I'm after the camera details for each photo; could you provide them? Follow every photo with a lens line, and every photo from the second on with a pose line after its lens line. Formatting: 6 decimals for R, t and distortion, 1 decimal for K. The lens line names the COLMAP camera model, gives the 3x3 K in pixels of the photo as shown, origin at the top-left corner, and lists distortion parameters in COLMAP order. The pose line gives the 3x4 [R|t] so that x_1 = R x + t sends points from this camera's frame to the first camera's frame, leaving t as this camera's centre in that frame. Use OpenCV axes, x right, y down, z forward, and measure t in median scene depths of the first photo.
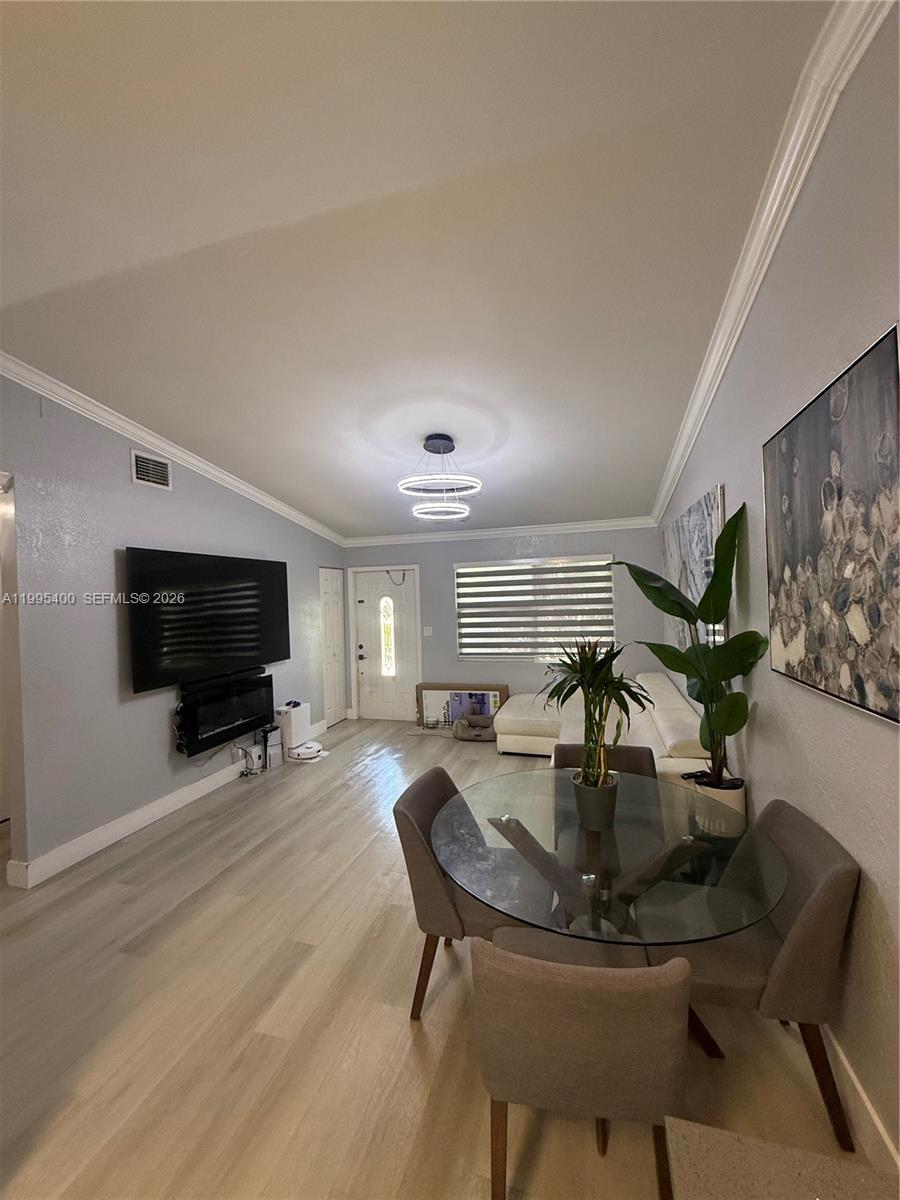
lens RADIAL K [[478.2, 0, 451.9], [0, 478.2, 594.6], [0, 0, 1]] dist [-0.000742, 0.000688]
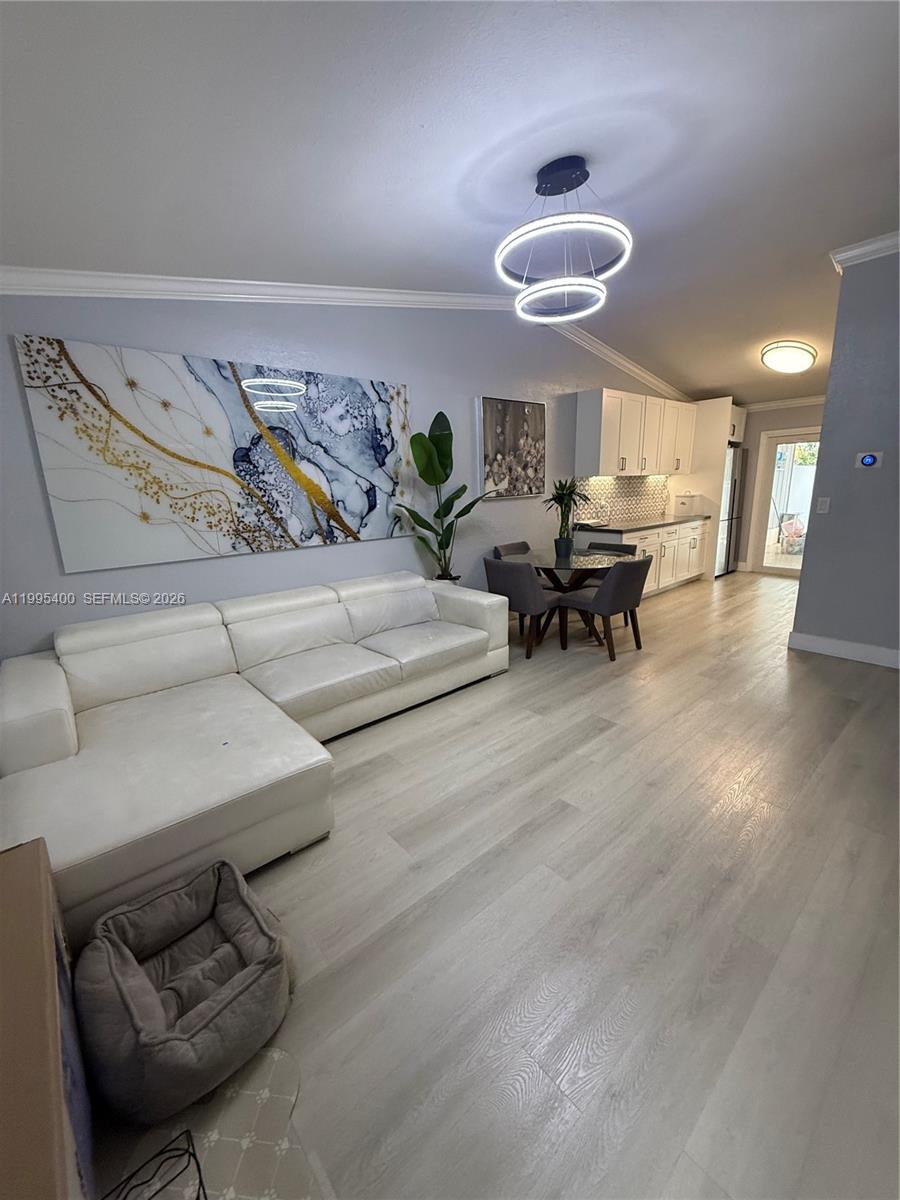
lens RADIAL K [[478.2, 0, 453.6], [0, 478.2, 596.0], [0, 0, 1]] dist [-0.000742, 0.000688]
pose [[-0.845340, -0.067750, 0.529916, -0.604441], [0.054644, 0.975758, 0.211921, 0.146521], [-0.531427, 0.208102, -0.821145, 3.841938]]
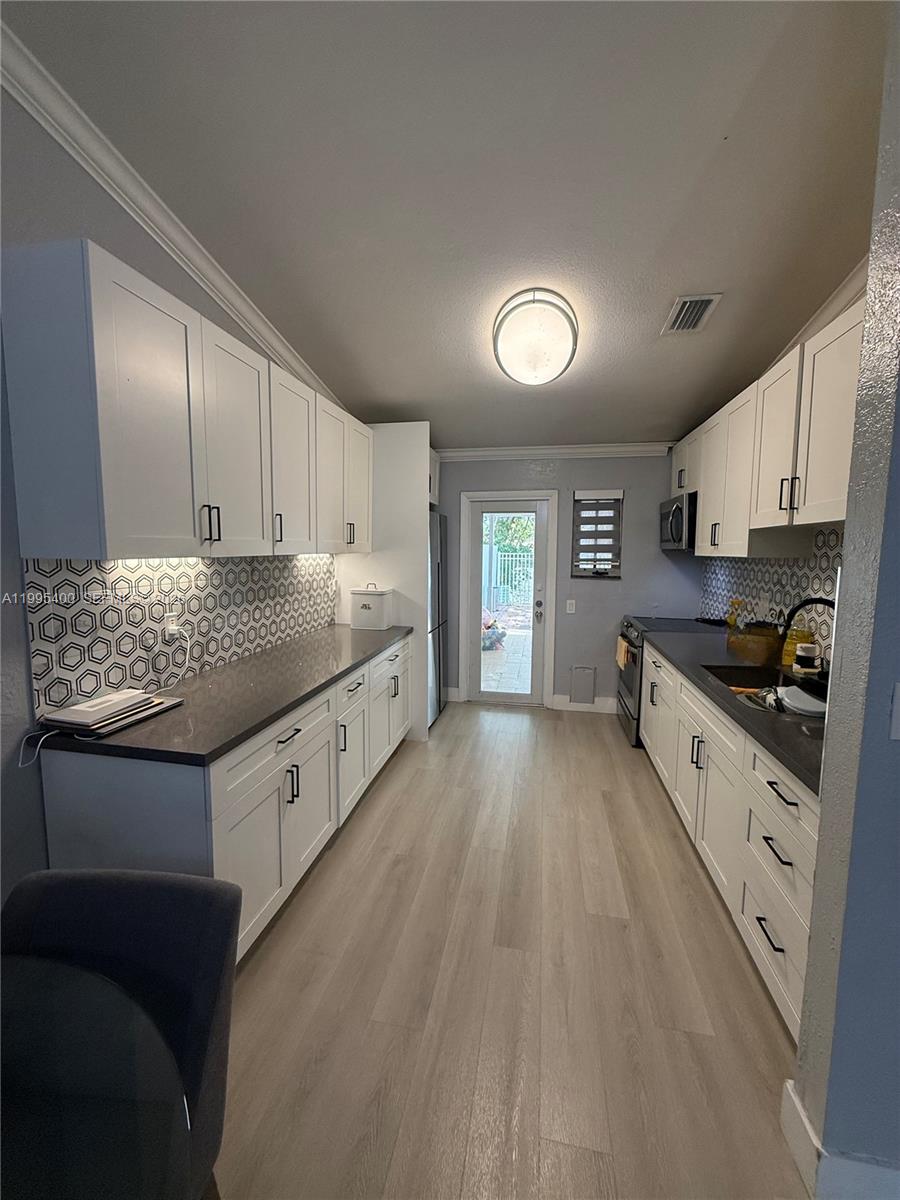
lens RADIAL K [[478.2, 0, 447.7], [0, 478.2, 598.8], [0, 0, 1]] dist [-0.000742, 0.000688]
pose [[-0.995725, 0.032912, -0.086303, -0.207302], [0.023334, 0.993687, 0.109739, 0.080023], [0.089370, 0.107256, -0.990207, 1.327552]]
